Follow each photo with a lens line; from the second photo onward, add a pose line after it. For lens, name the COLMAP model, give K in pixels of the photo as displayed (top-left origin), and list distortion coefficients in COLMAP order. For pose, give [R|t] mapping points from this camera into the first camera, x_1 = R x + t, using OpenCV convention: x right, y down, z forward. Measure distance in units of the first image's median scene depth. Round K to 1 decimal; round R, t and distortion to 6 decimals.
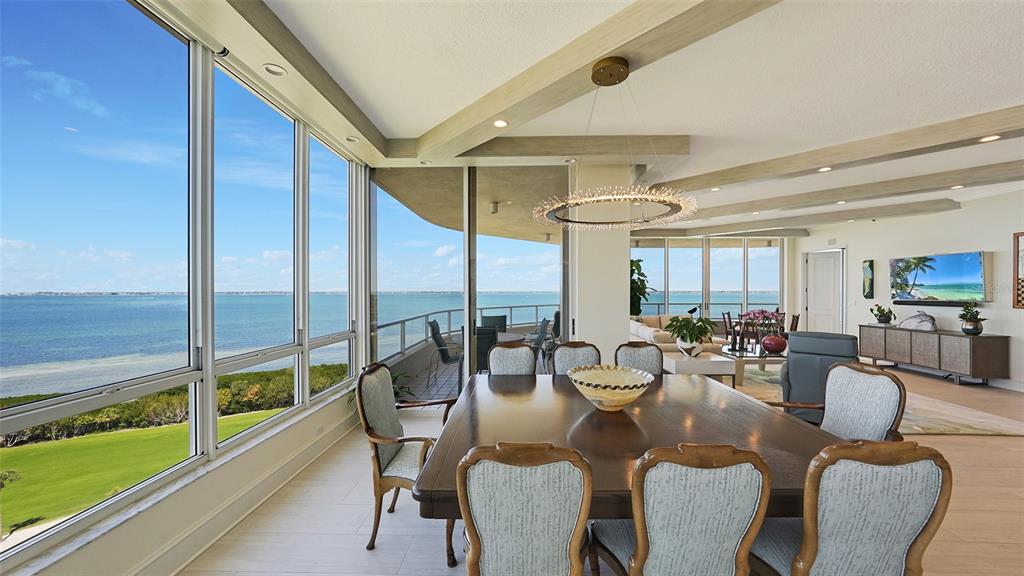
lens RADIAL K [[354.5, 0, 520.8], [0, 354.5, 292.2], [0, 0, 1]] dist [0.000245, 0.000184]
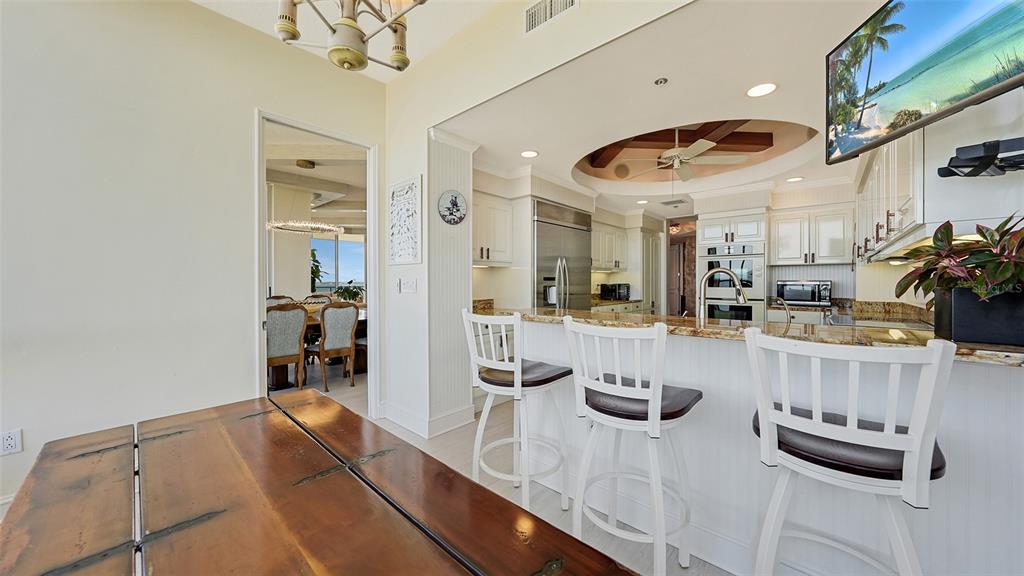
lens RADIAL K [[365.3, 0, 508.8], [0, 365.3, 284.4], [0, 0, 1]] dist [-0.000827, 0.000145]
pose [[0.681122, -0.003426, 0.732162, -0.198730], [0.002493, 0.999994, 0.002360, 0.043593], [-0.732166, 0.000217, 0.681126, -0.531556]]
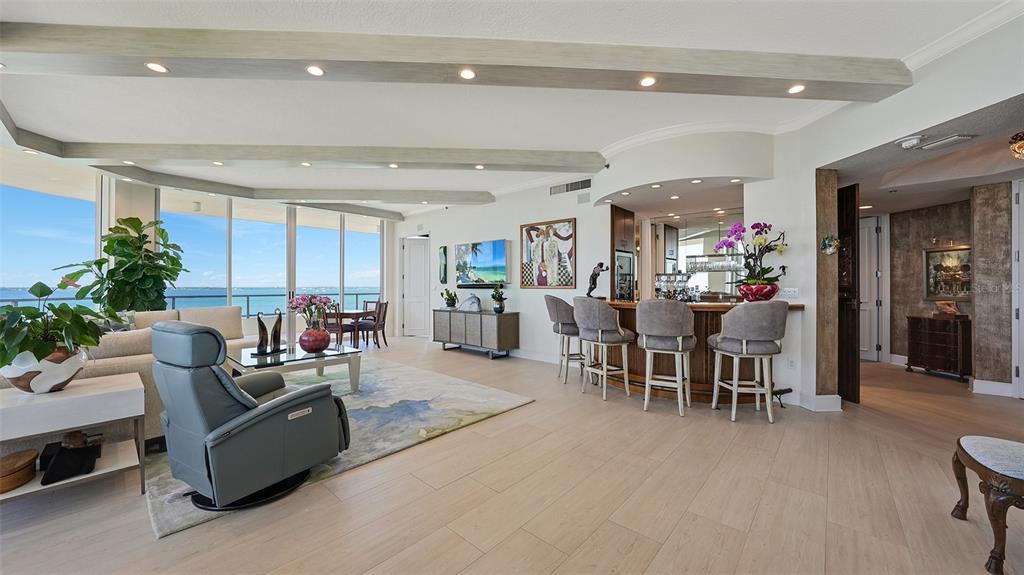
lens RADIAL K [[365.3, 0, 508.8], [0, 365.3, 283.9], [0, 0, 1]] dist [-0.000827, 0.000145]
pose [[0.668183, 0.006847, 0.743965, 0.395219], [0.002215, 0.999935, -0.011192, 0.037756], [-0.743993, 0.009126, 0.668125, 0.188357]]
